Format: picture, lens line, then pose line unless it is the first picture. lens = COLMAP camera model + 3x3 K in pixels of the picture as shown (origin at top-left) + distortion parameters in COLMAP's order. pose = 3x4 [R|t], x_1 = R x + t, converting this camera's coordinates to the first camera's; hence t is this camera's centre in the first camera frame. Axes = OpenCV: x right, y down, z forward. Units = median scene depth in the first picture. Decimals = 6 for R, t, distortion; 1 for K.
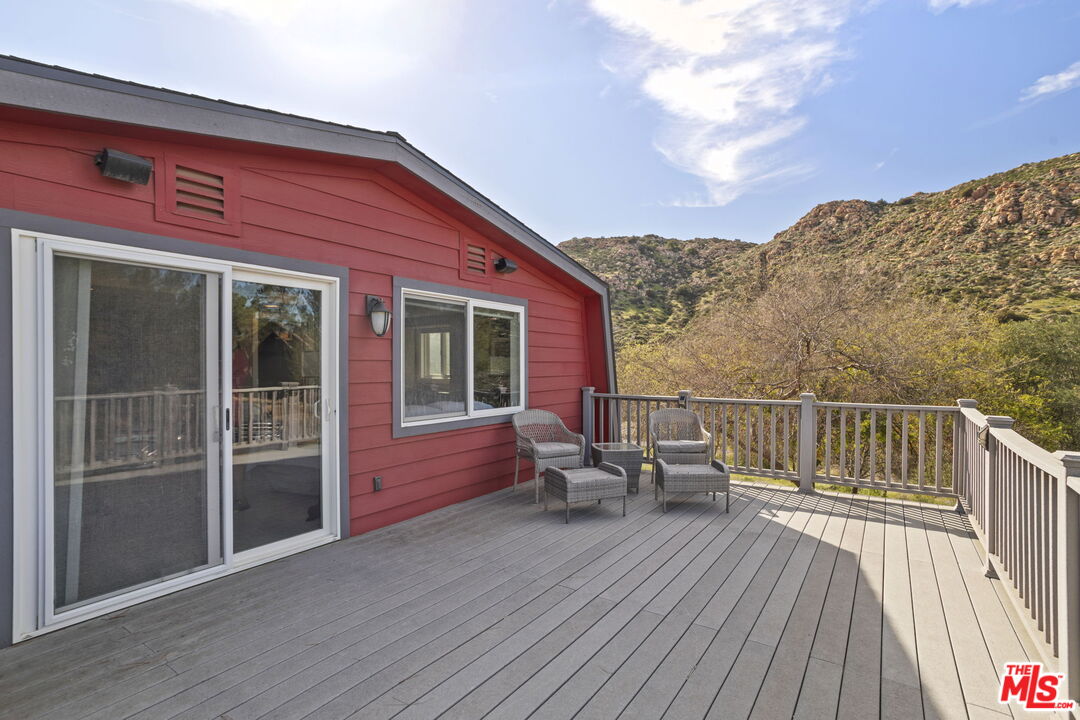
lens RADIAL K [[520.6, 0, 547.8], [0, 520.6, 361.4], [0, 0, 1]] dist [-0.024835, 0.008305]
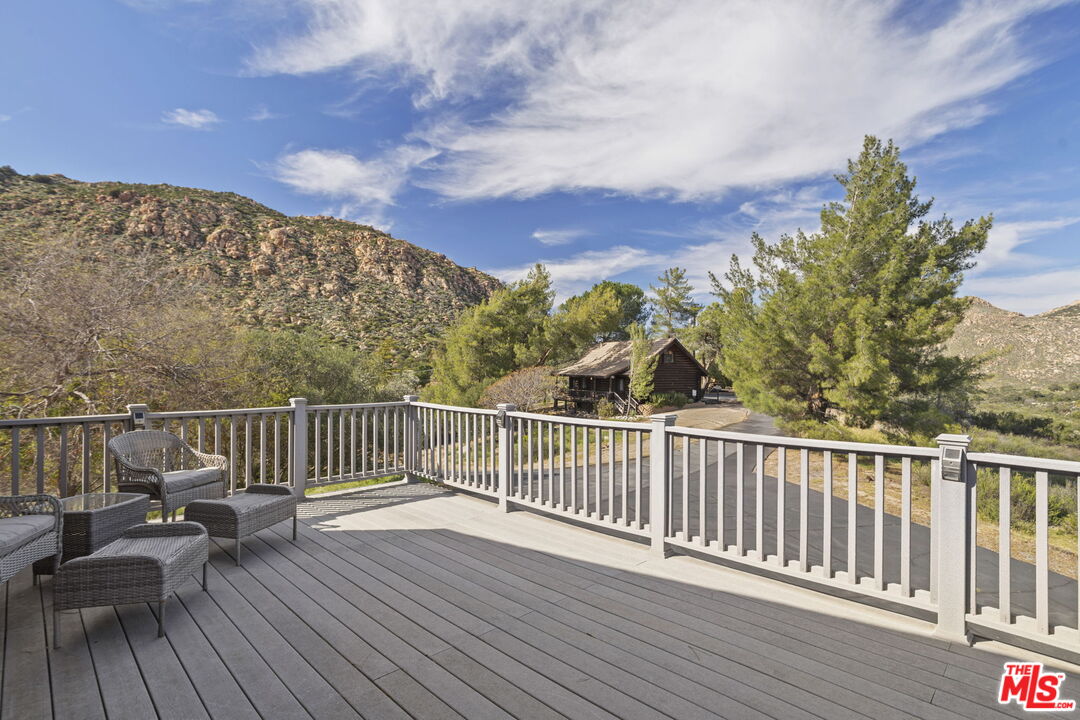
lens RADIAL K [[520.6, 0, 537.4], [0, 520.6, 369.3], [0, 0, 1]] dist [-0.024835, 0.008305]
pose [[0.192493, 0.000534, 0.981298, -0.444112], [-0.013581, 0.999906, 0.002119, -0.002401], [-0.981204, -0.013735, 0.192482, 0.451143]]
